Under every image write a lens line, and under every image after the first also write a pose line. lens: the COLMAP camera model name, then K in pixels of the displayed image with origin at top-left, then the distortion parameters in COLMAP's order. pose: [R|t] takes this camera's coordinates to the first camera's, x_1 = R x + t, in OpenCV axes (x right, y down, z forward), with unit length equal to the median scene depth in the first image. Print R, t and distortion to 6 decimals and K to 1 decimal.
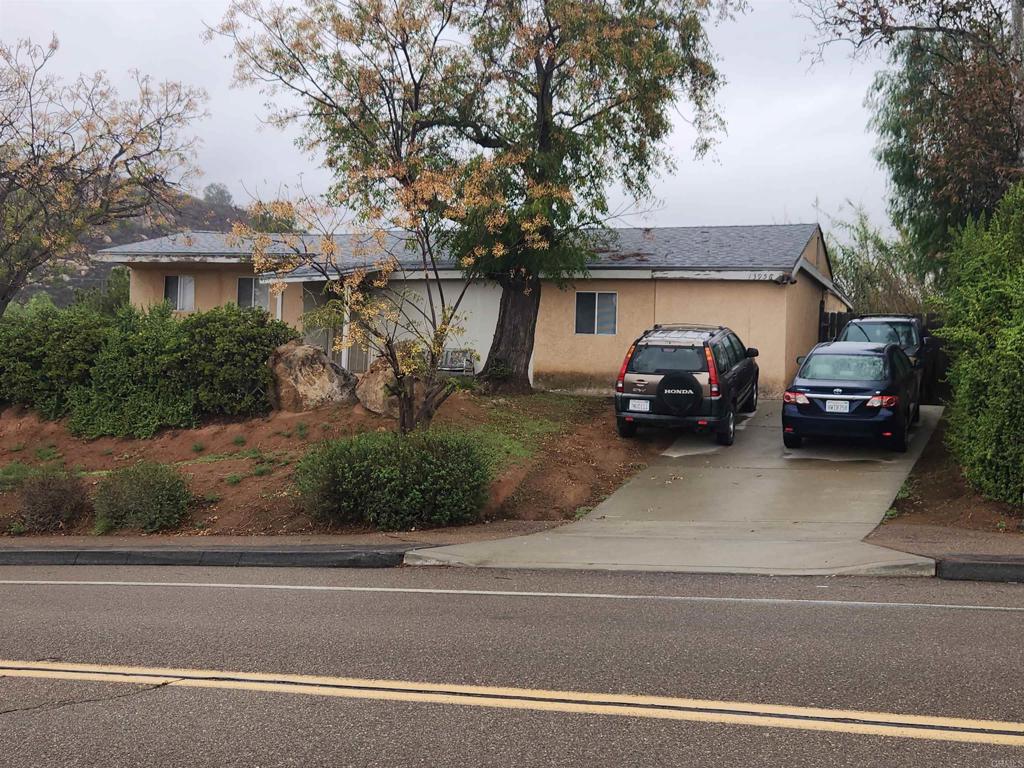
lens RADIAL K [[624.7, 0, 512.0], [0, 624.7, 384.0], [0, 0, 1]] dist [0.017918, -0.000517]
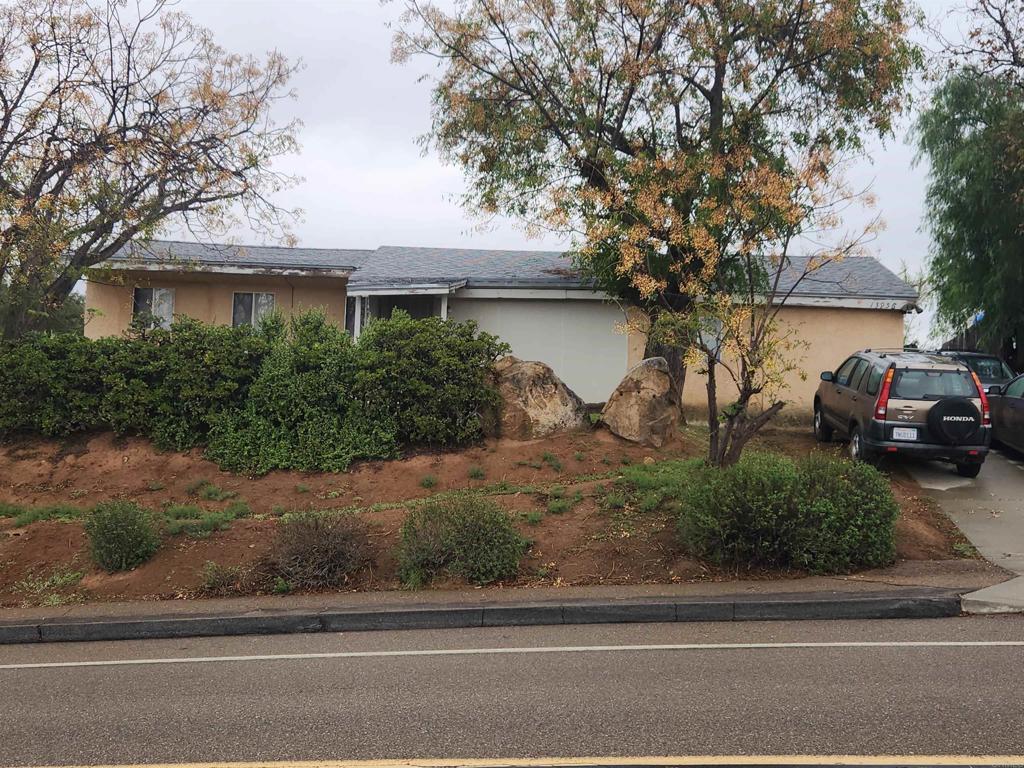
lens RADIAL K [[671.8, 0, 512.0], [0, 671.8, 384.0], [0, 0, 1]] dist [0.026296, -0.004399]
pose [[0.989275, 0.014587, 0.145337, -0.497585], [-0.006046, 0.998237, -0.059038, 0.022616], [-0.145942, 0.057526, 0.987619, 0.096410]]
